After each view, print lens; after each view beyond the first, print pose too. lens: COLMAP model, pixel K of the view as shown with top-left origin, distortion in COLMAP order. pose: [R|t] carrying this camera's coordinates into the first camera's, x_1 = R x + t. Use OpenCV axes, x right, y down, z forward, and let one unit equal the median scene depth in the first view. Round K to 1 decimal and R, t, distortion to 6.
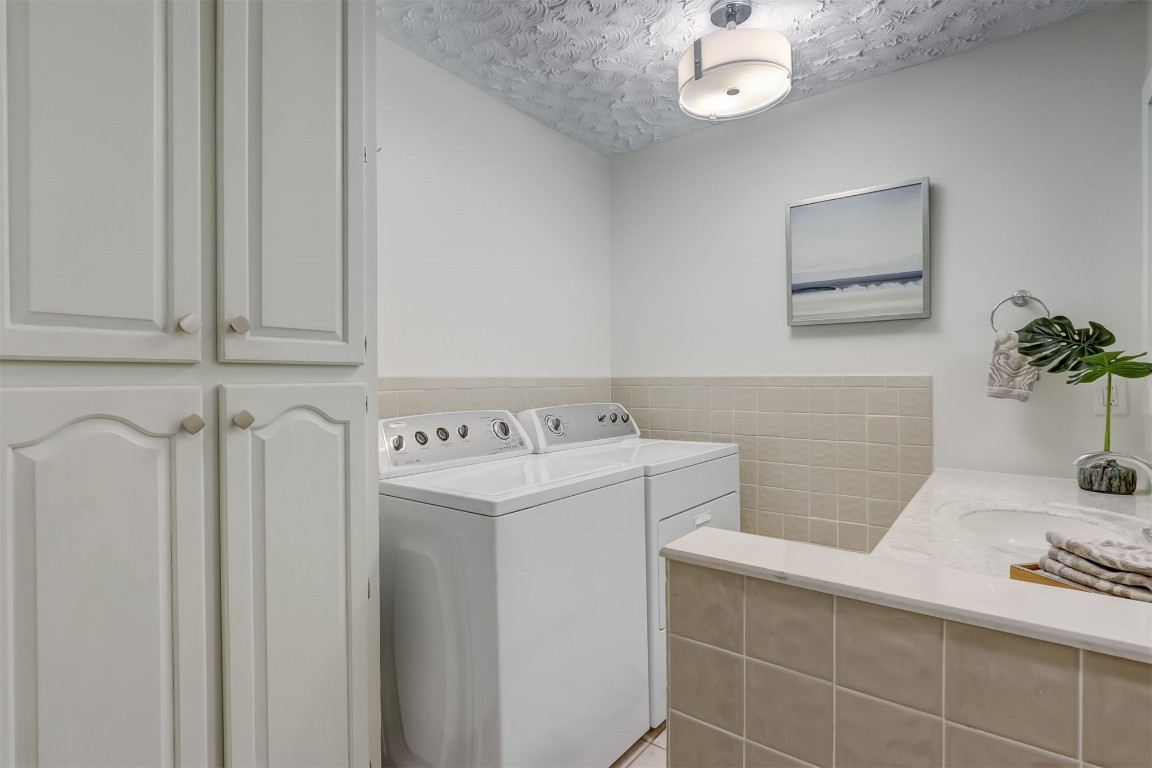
lens RADIAL K [[536.4, 0, 568.8], [0, 536.4, 385.2], [0, 0, 1]] dist [0.001423, 0.000420]
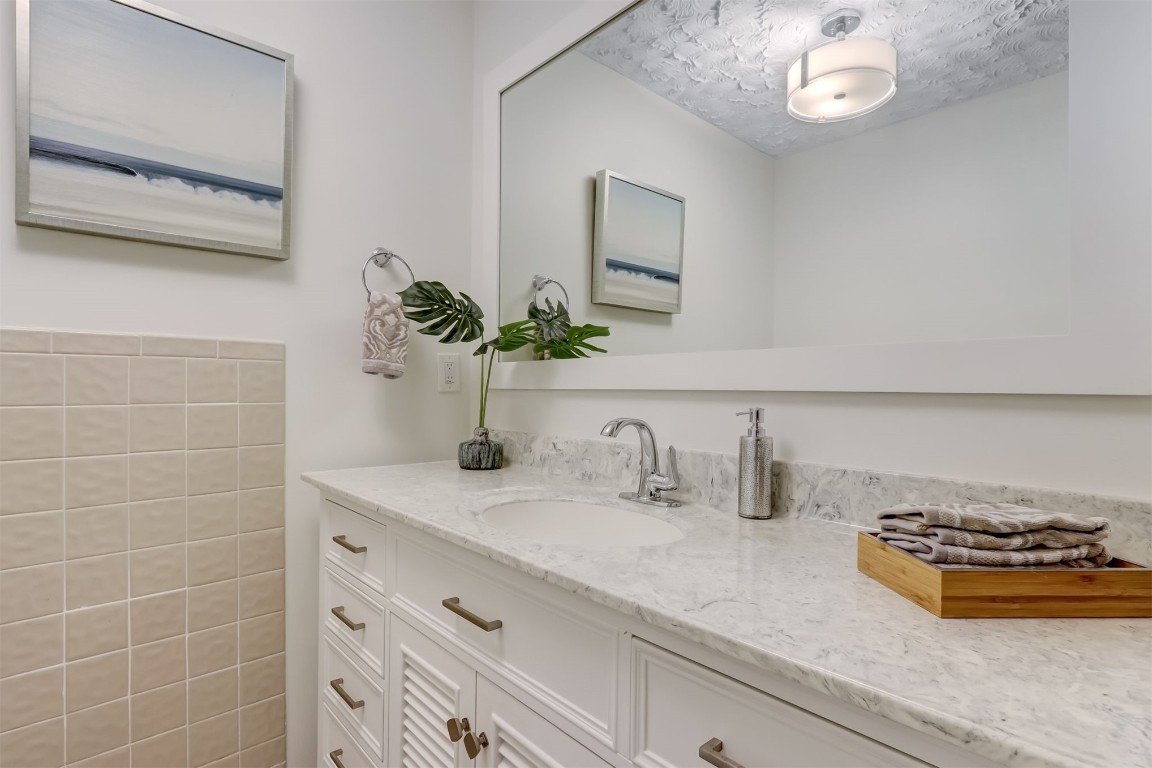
lens RADIAL K [[576.2, 0, 576.0], [0, 576.2, 384.0], [0, 0, 1]] dist [-0.002978, -0.000566]
pose [[0.184168, 0.005598, 0.982879, 0.007693], [-0.002697, 0.999983, -0.005191, 0.042588], [-0.982891, -0.001695, 0.184180, 0.541980]]
